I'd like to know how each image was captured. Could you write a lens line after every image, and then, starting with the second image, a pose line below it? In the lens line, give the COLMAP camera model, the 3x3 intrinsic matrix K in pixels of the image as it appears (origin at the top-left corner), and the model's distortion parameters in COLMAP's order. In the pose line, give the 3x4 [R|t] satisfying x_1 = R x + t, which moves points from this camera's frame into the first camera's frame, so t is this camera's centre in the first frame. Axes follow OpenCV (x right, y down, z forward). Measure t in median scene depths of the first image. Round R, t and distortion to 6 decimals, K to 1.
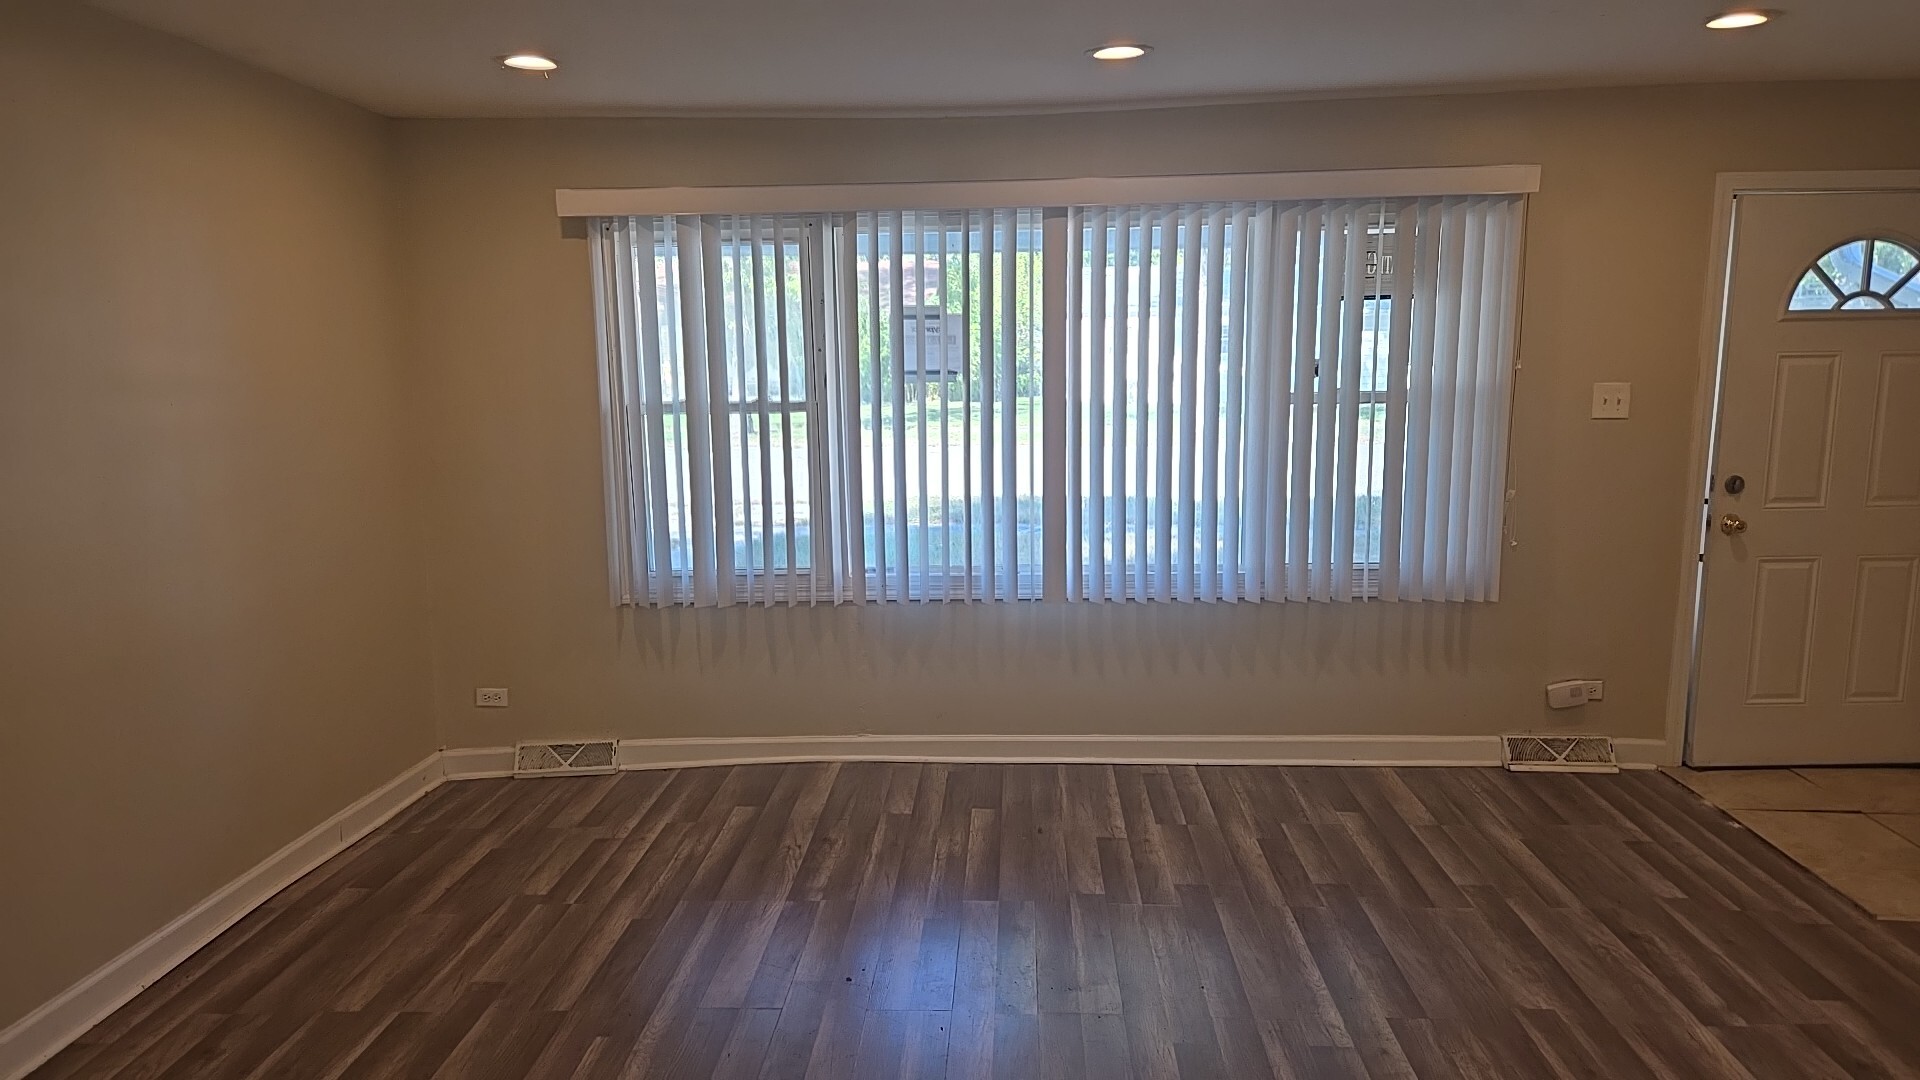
lens RADIAL K [[1321.7, 0, 960.0], [0, 1321.7, 540.0], [0, 0, 1]] dist [0.041953, 0.000456]
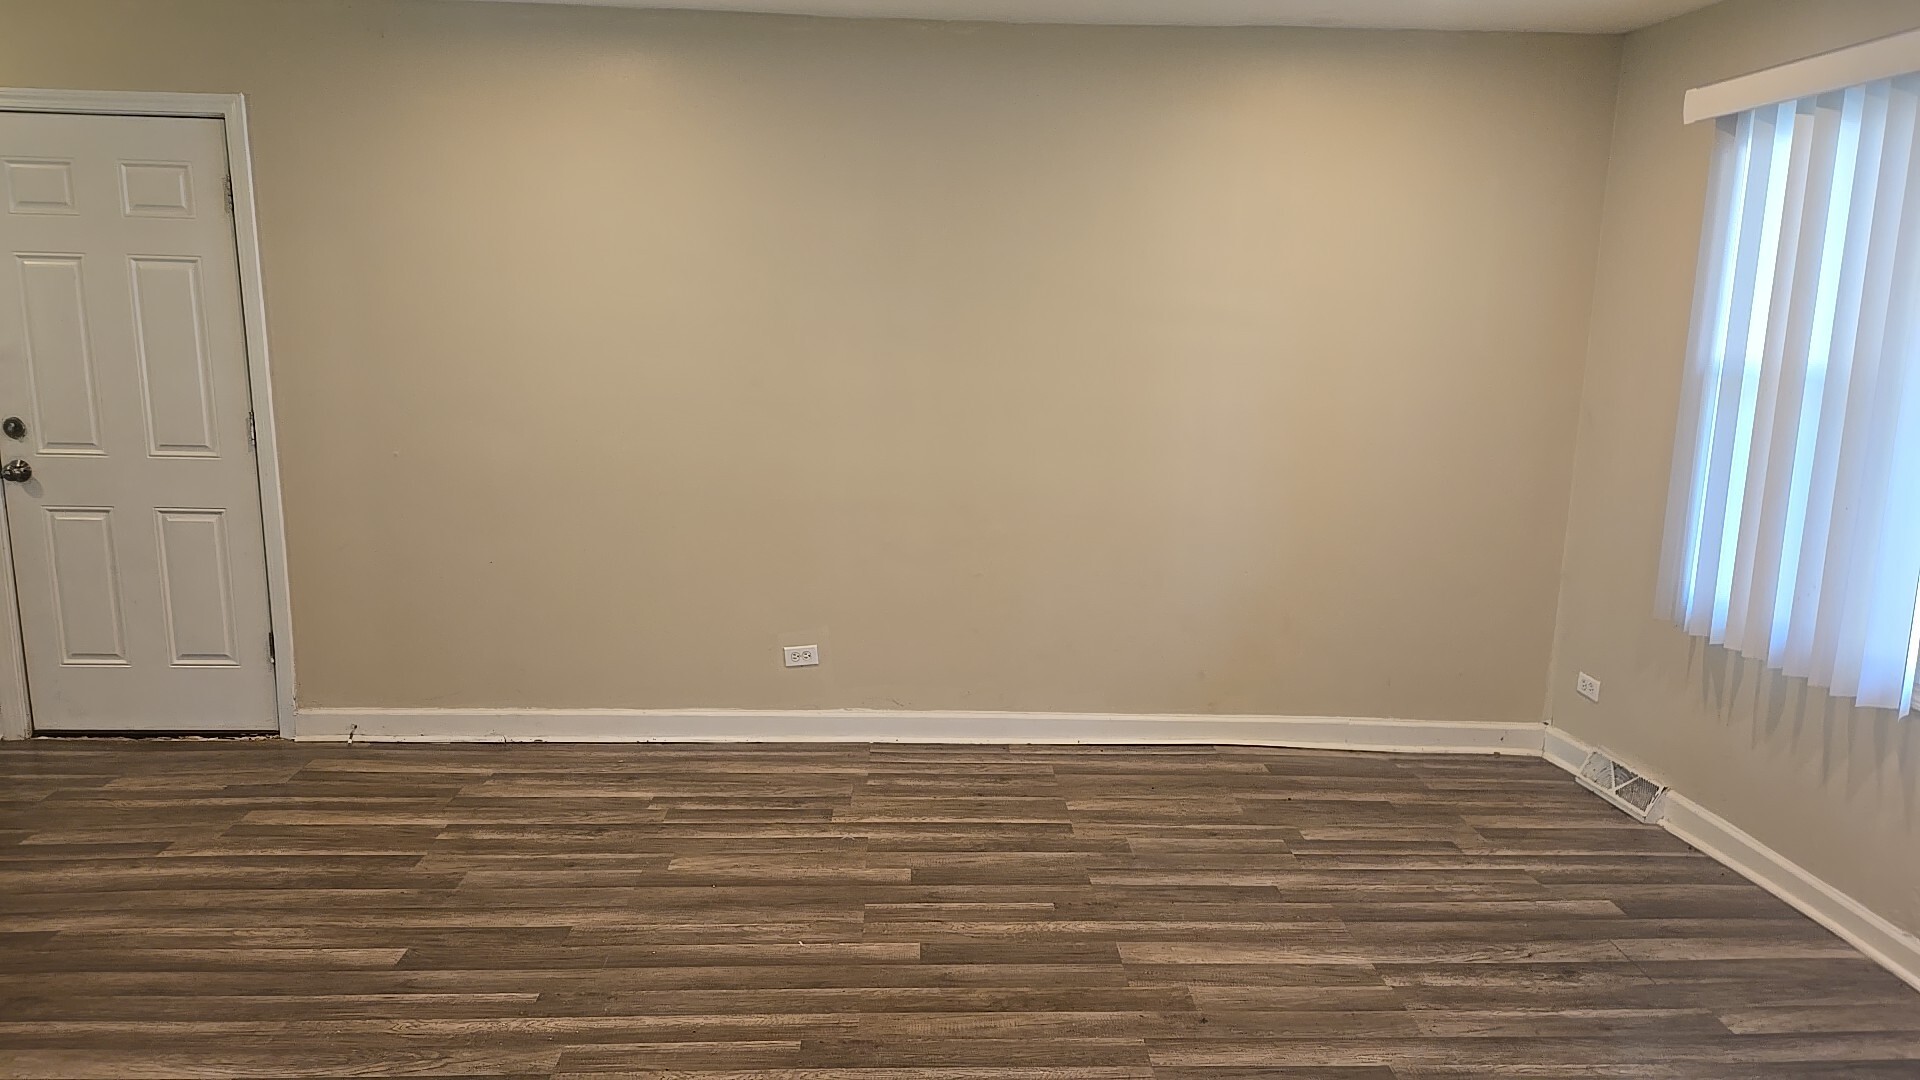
lens RADIAL K [[1321.7, 0, 960.0], [0, 1321.7, 540.0], [0, 0, 1]] dist [0.041953, 0.000456]
pose [[0.043387, 0.193777, -0.980086, 0.535484], [-0.155297, 0.970393, 0.184986, -0.084446], [0.986915, 0.144178, 0.072195, 0.559922]]
